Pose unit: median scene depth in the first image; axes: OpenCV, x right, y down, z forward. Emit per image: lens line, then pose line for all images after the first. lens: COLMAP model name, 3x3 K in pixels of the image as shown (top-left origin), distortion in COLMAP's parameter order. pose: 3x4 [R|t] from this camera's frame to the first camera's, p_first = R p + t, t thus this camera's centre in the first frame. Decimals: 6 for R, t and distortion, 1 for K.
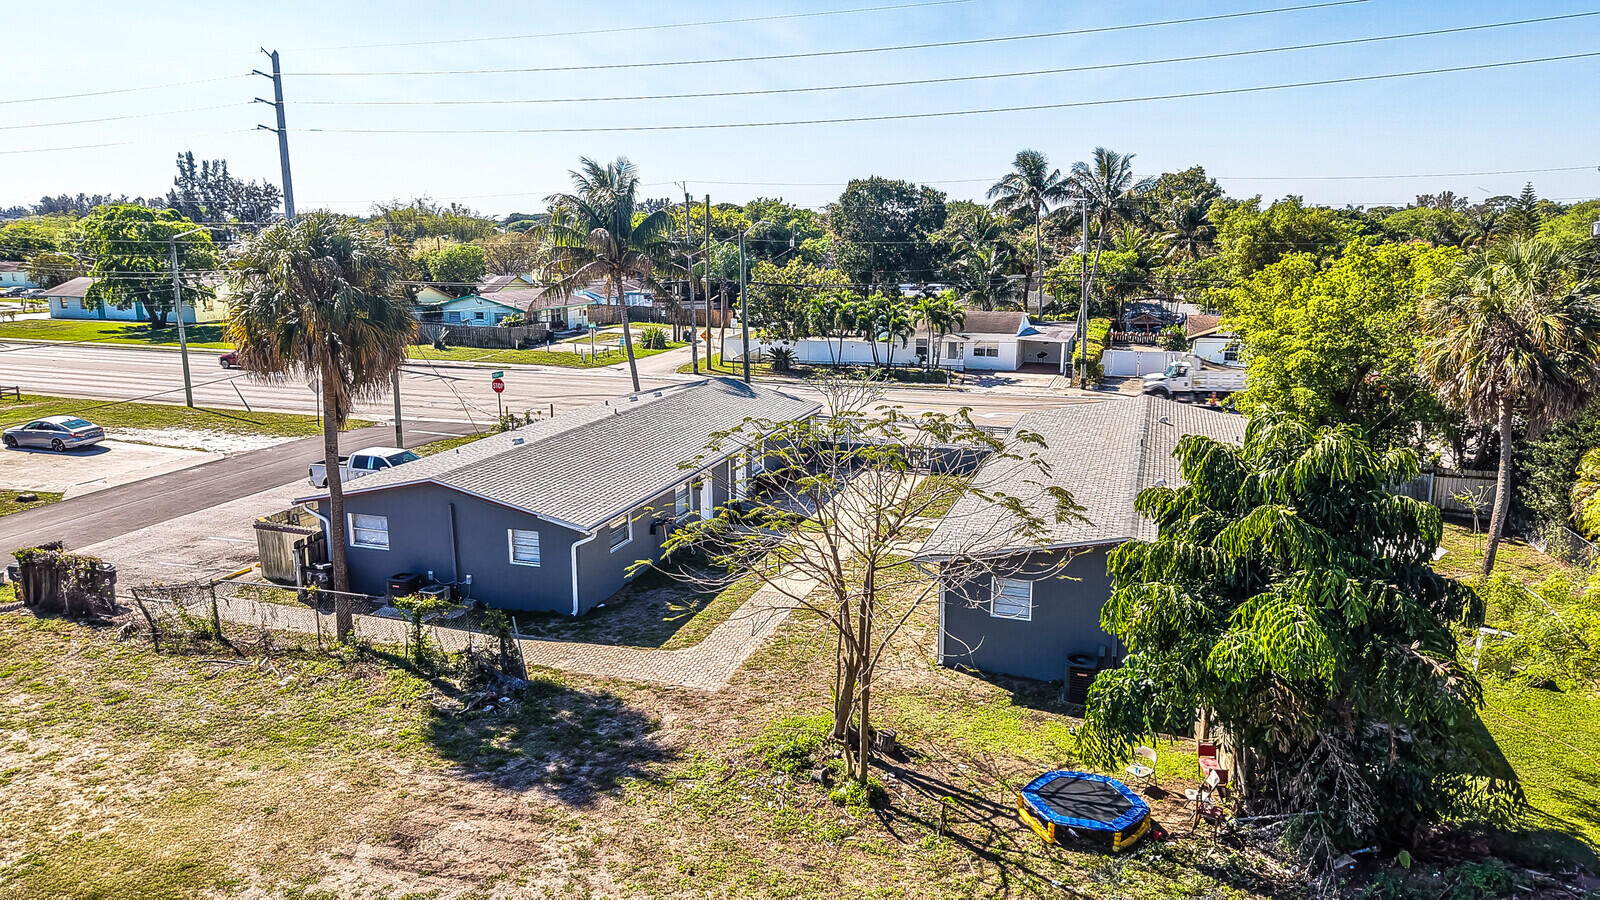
lens RADIAL K [[1059.5, 0, 795.5], [0, 1059.5, 450.5], [0, 0, 1]] dist [0.038040, -0.046993]
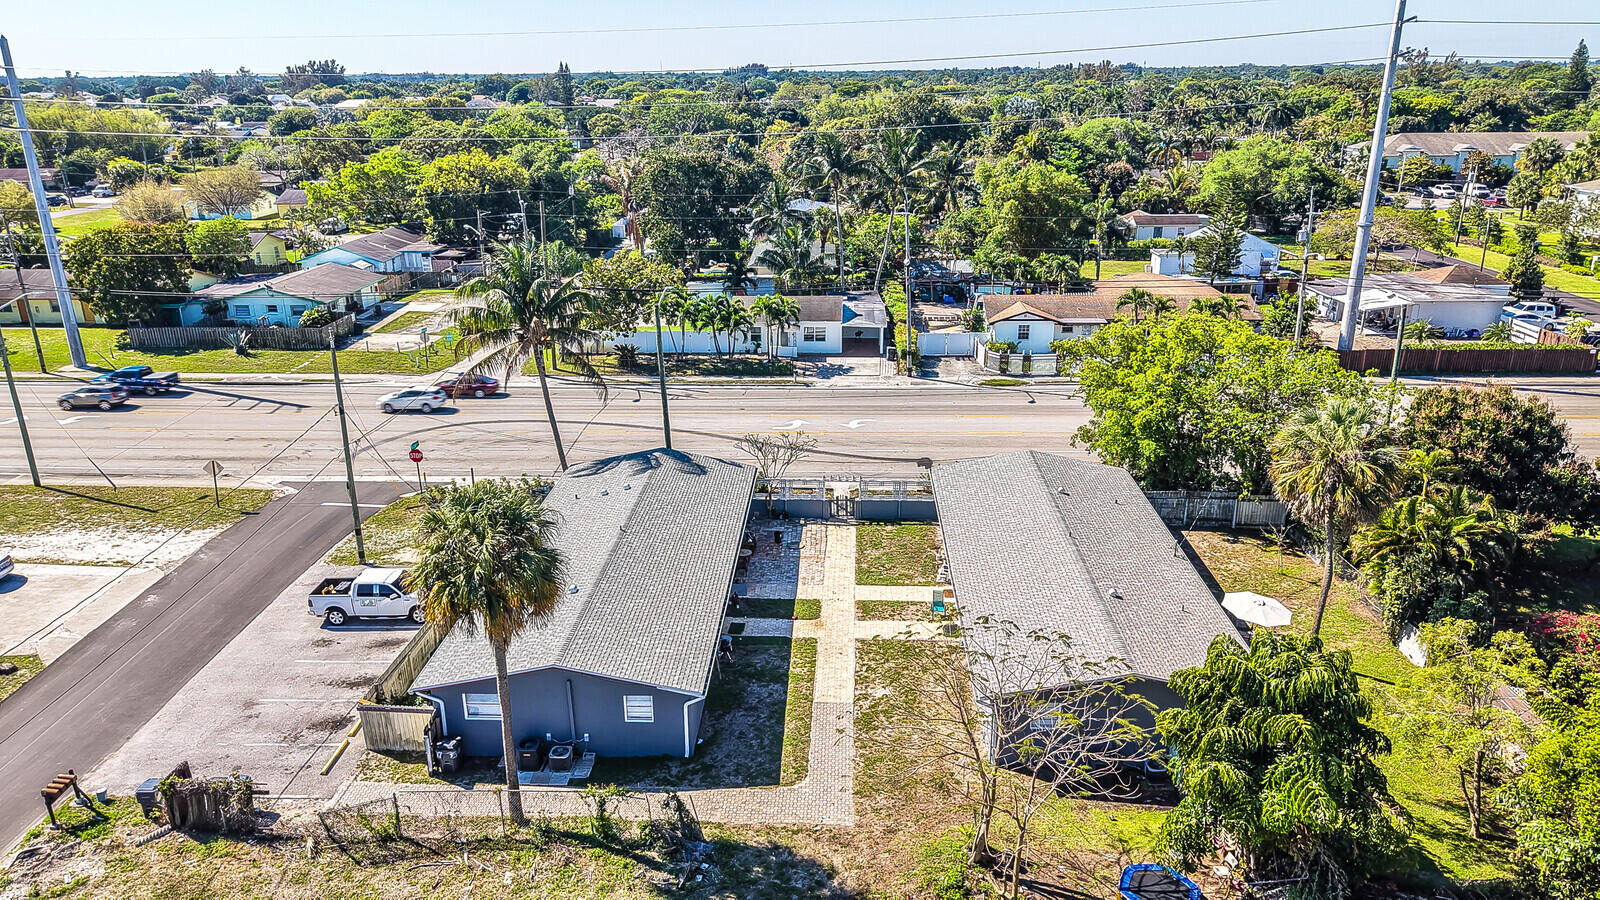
lens RADIAL K [[1059.5, 0, 795.5], [0, 1059.5, 450.5], [0, 0, 1]] dist [0.038040, -0.046993]
pose [[0.961391, -0.097997, 0.257145, -0.276278], [0.064425, 0.988626, 0.135897, -0.263321], [-0.267538, -0.114084, 0.956770, -0.122085]]
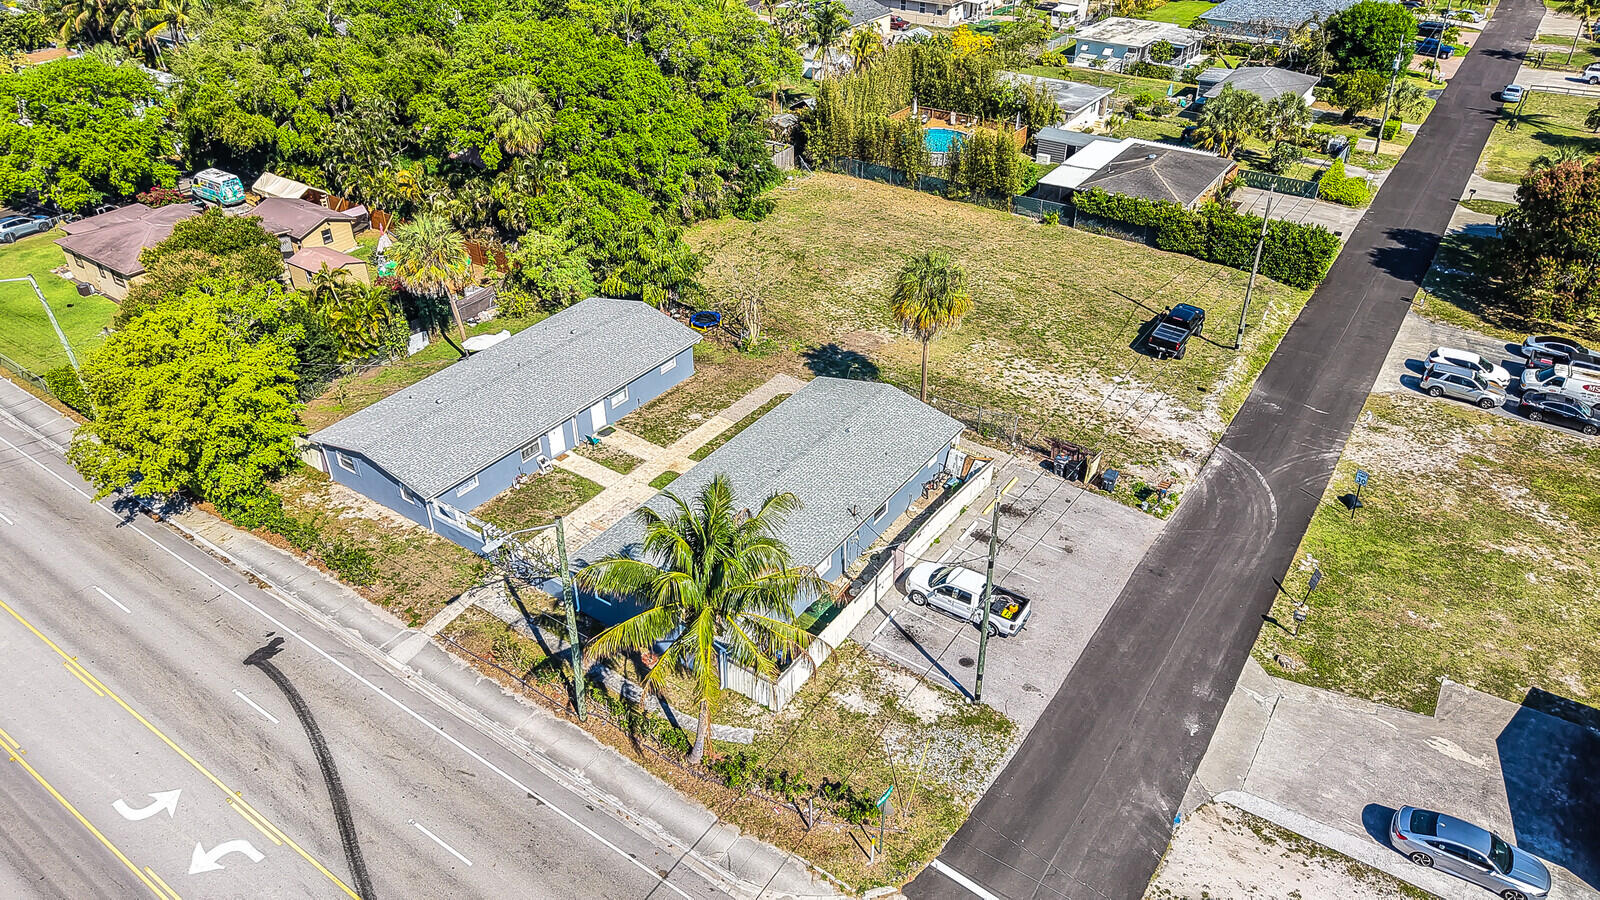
lens RADIAL K [[1023.5, 0, 796.2], [0, 1023.5, 483.6], [0, 0, 1]] dist [0.003258, -0.001356]
pose [[-0.962380, -0.161198, 0.218724, -0.478408], [0.050885, 0.683828, 0.727867, -0.970356], [-0.266900, 0.711614, -0.649900, 1.863272]]
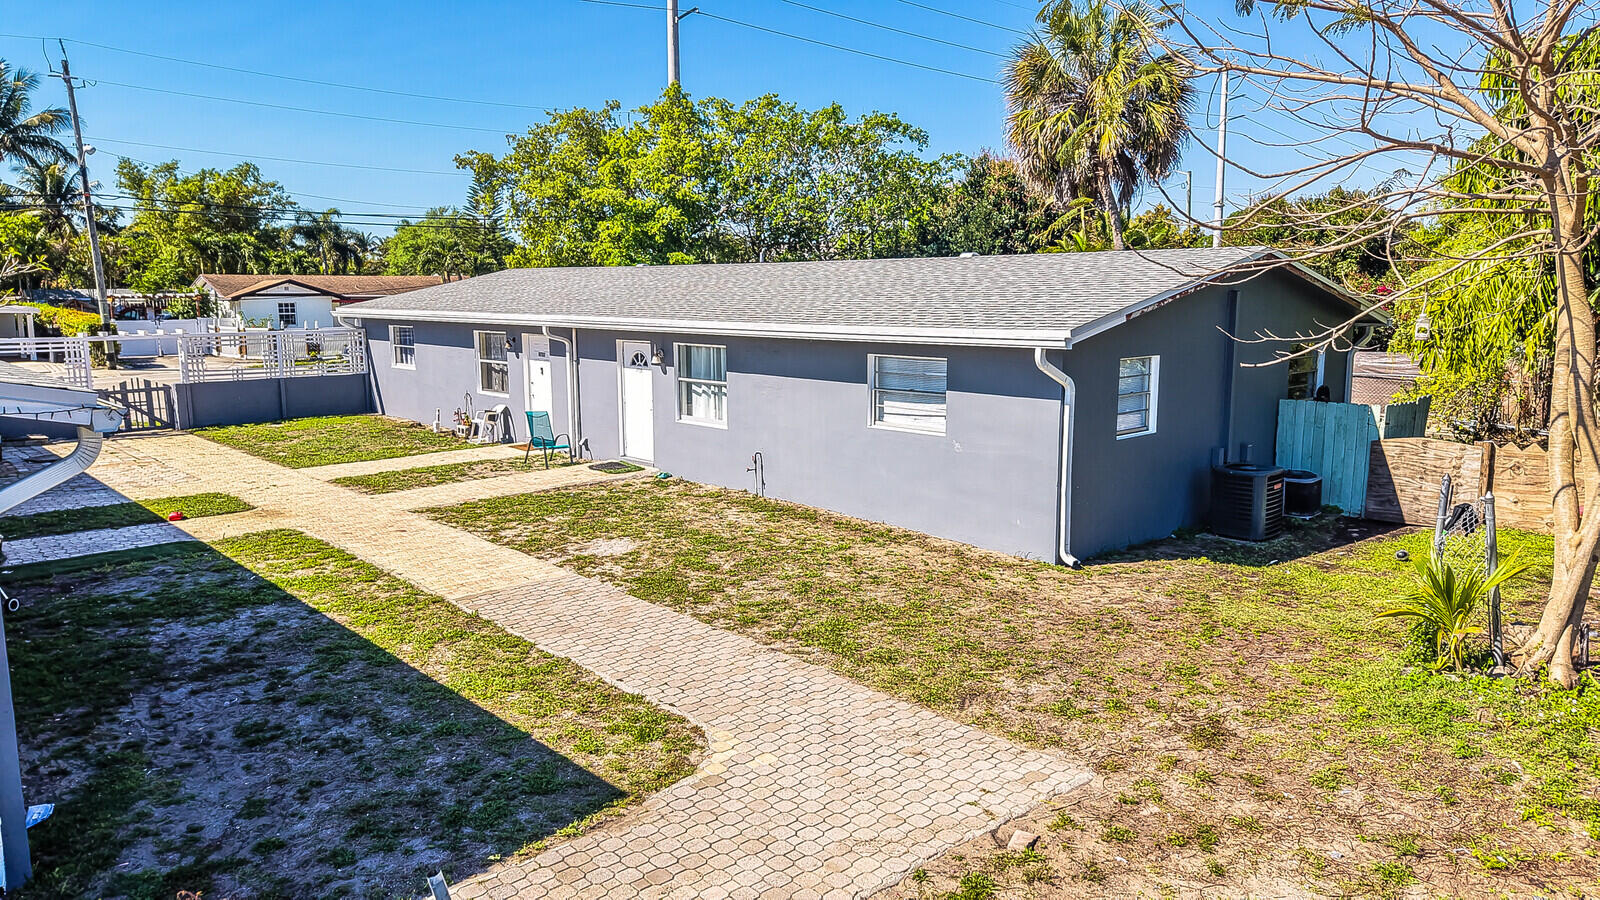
lens RADIAL K [[1059.5, 0, 795.5], [0, 1059.5, 450.5], [0, 0, 1]] dist [0.038040, -0.046993]
pose [[0.470646, -0.134496, 0.872011, -0.222549], [0.185497, 0.981308, 0.051236, 0.069514], [-0.862603, 0.137641, 0.486797, 0.576617]]
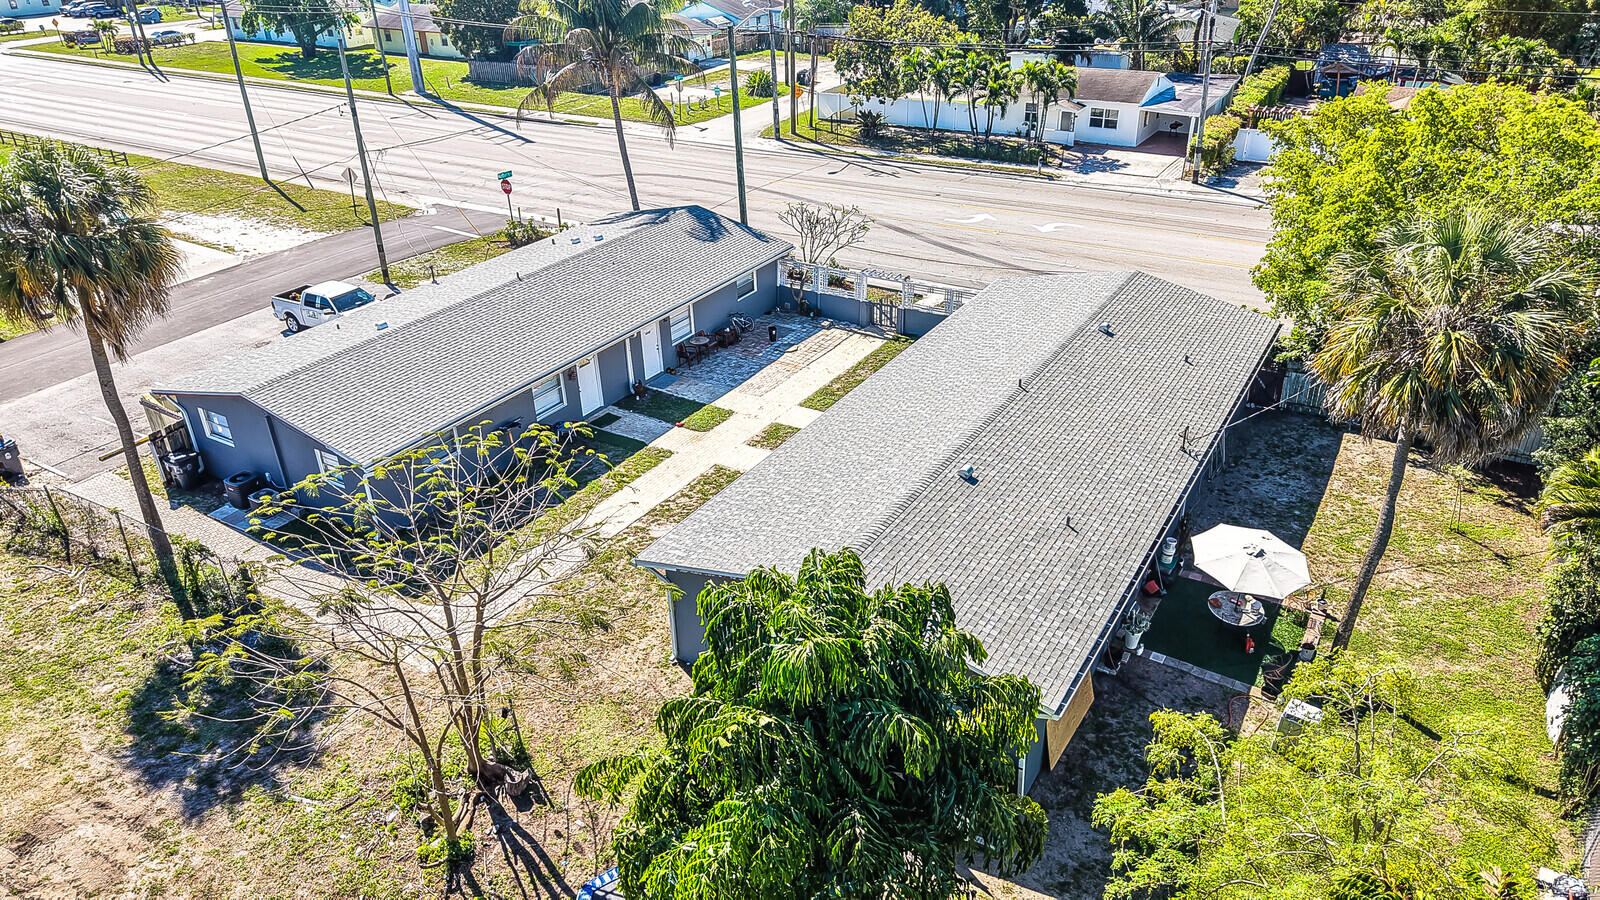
lens RADIAL K [[1059.5, 0, 795.5], [0, 1059.5, 450.5], [0, 0, 1]] dist [0.038040, -0.046993]
pose [[0.974751, 0.086171, -0.205999, 0.283715], [-0.023616, 0.957148, 0.288635, -0.169134], [0.222043, -0.276483, 0.935016, 0.128298]]
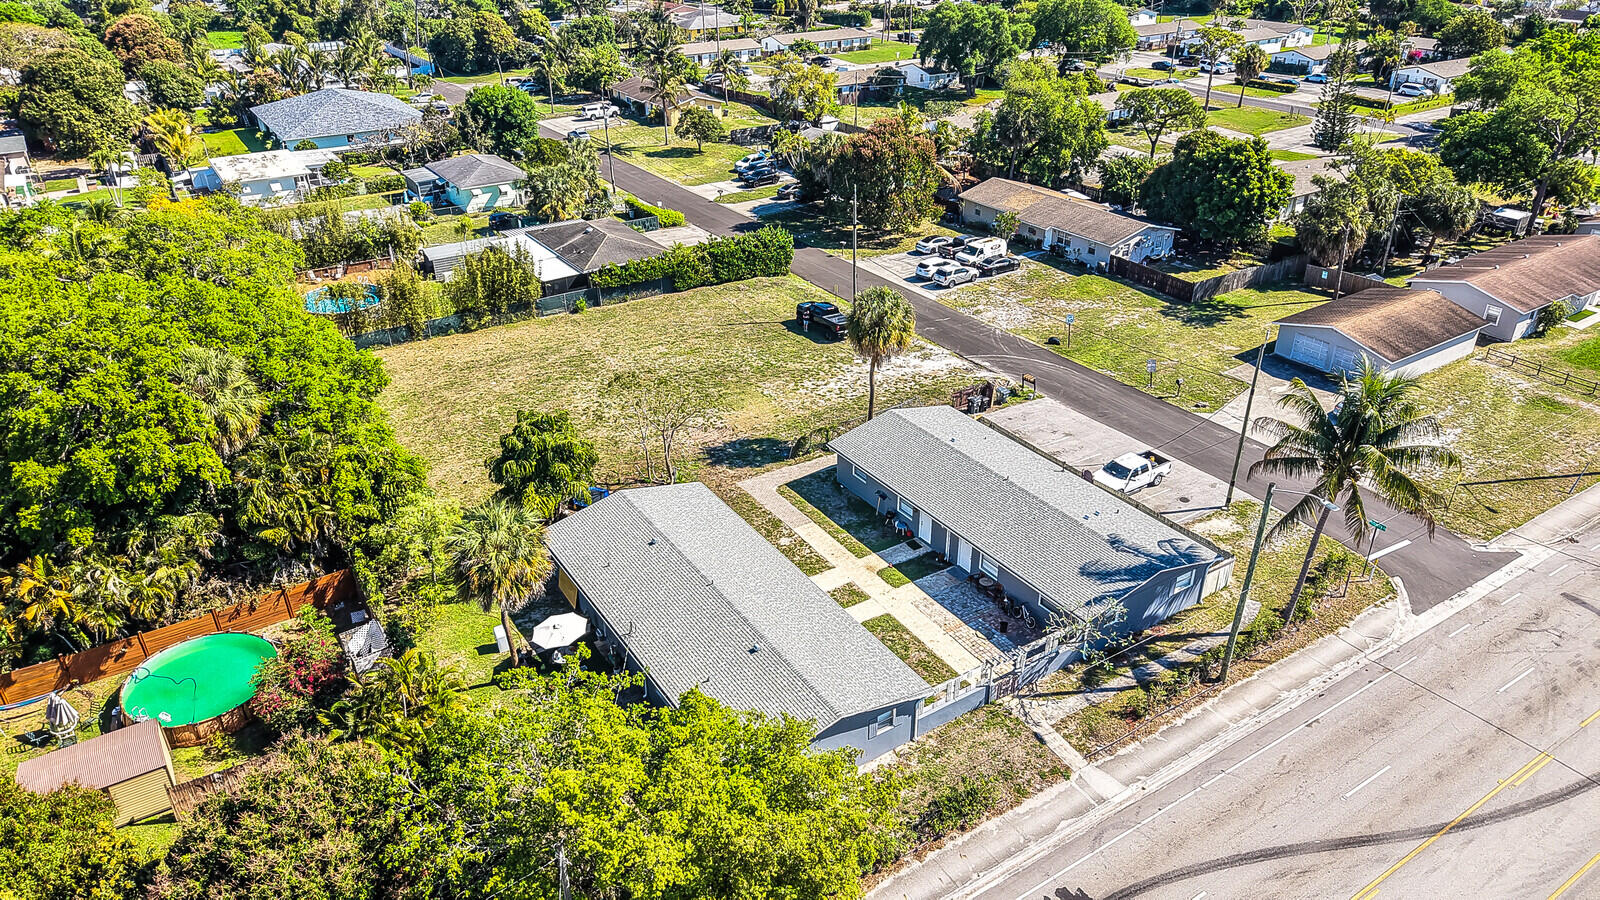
lens RADIAL K [[1047.1, 0, 800.0], [0, 1047.1, 450.0], [0, 0, 1]] dist [0.105166, -0.229831]
pose [[-0.625650, 0.369889, -0.686837, 1.032080], [-0.150820, 0.806478, 0.571705, -0.882639], [0.765386, 0.461276, -0.448786, 1.442313]]
